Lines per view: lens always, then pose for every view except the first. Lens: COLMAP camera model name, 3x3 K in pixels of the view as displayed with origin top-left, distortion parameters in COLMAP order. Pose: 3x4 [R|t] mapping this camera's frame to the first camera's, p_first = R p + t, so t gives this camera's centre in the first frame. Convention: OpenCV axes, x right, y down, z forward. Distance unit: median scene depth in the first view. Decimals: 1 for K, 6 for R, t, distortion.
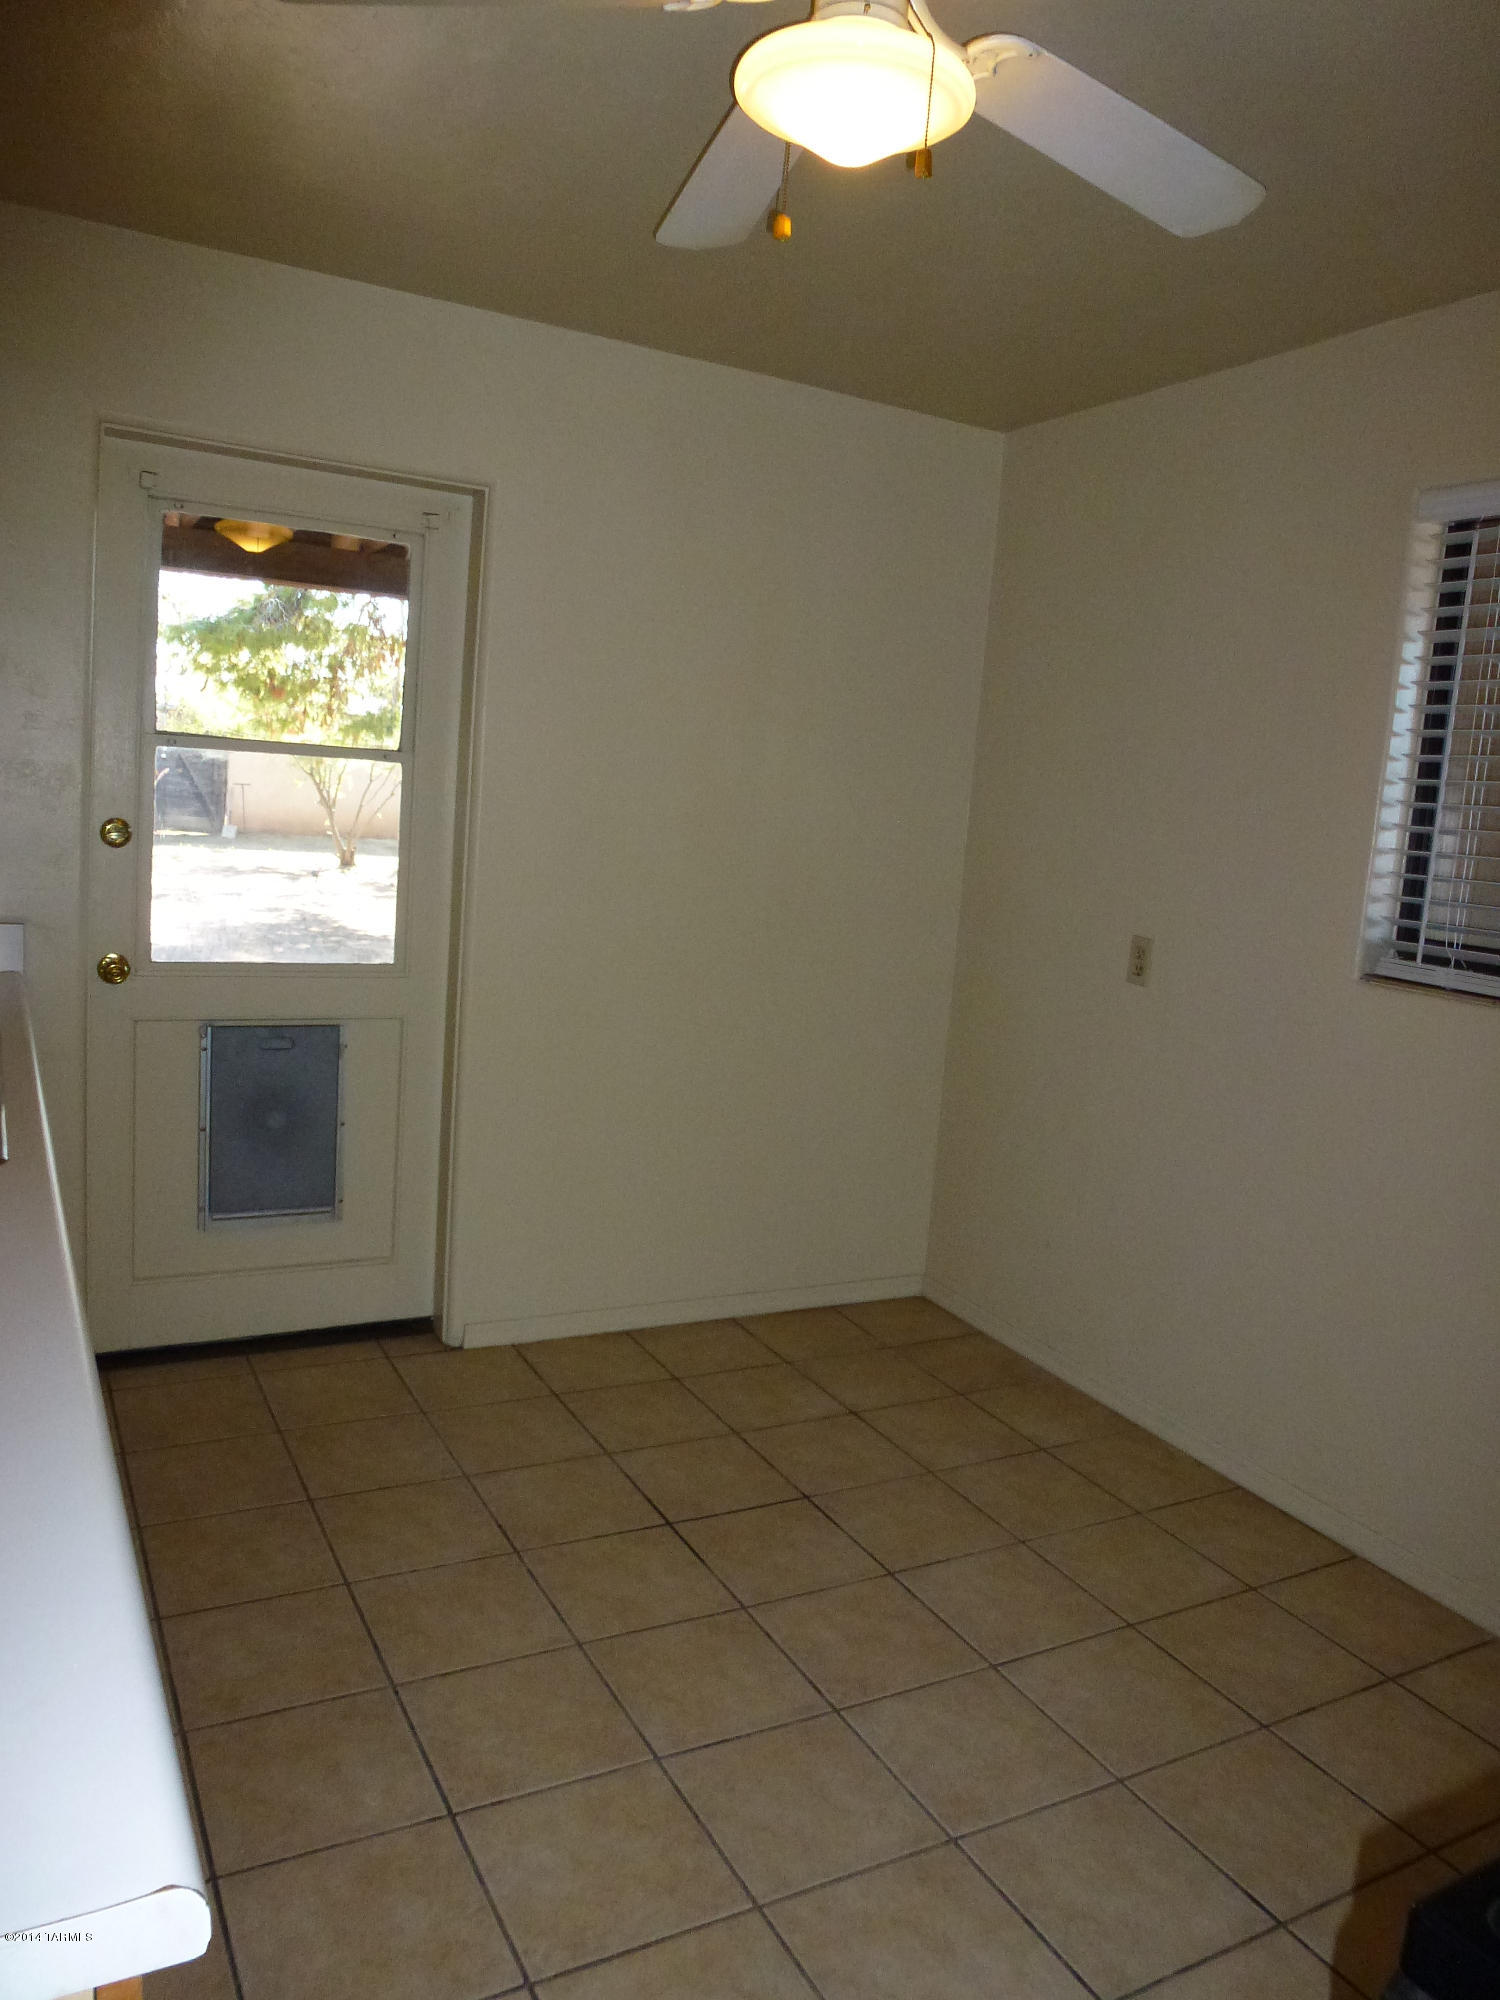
lens RADIAL K [[1423.2, 0, 757.1], [0, 1423.2, 1009.9], [0, 0, 1]] dist [-0.052911, 0.007781]
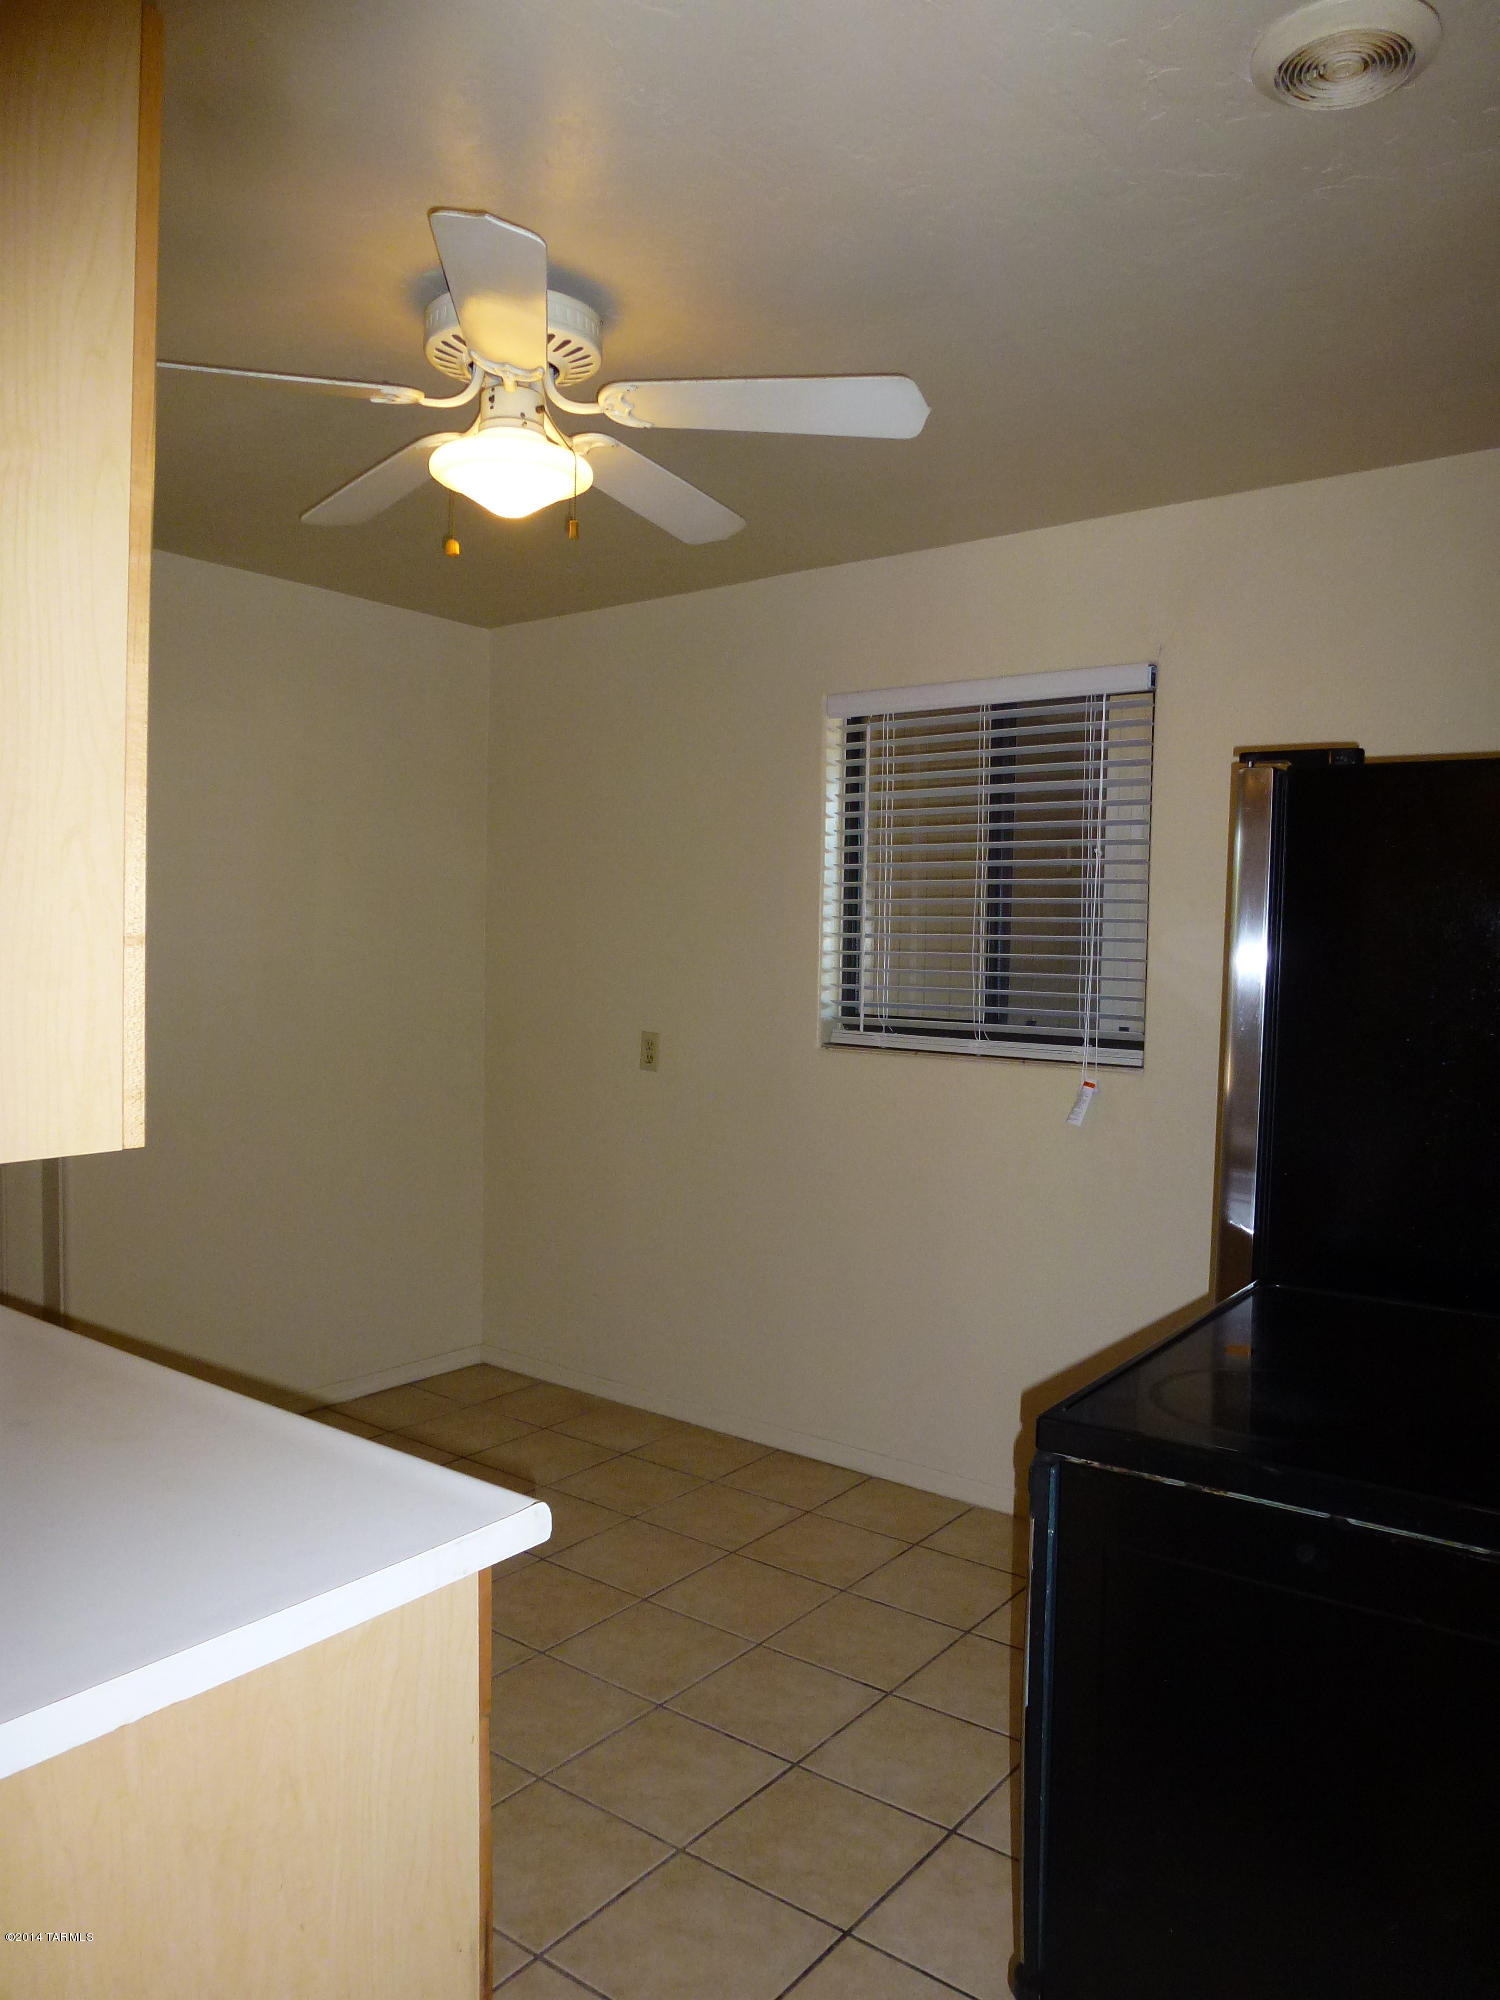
lens RADIAL K [[1423.2, 0, 757.1], [0, 1423.2, 1009.9], [0, 0, 1]] dist [-0.052911, 0.007781]
pose [[0.907852, -0.077514, 0.412063, -0.192429], [0.110853, 0.992167, -0.057591, 0.014493], [-0.404372, 0.097962, 0.909333, -0.226047]]
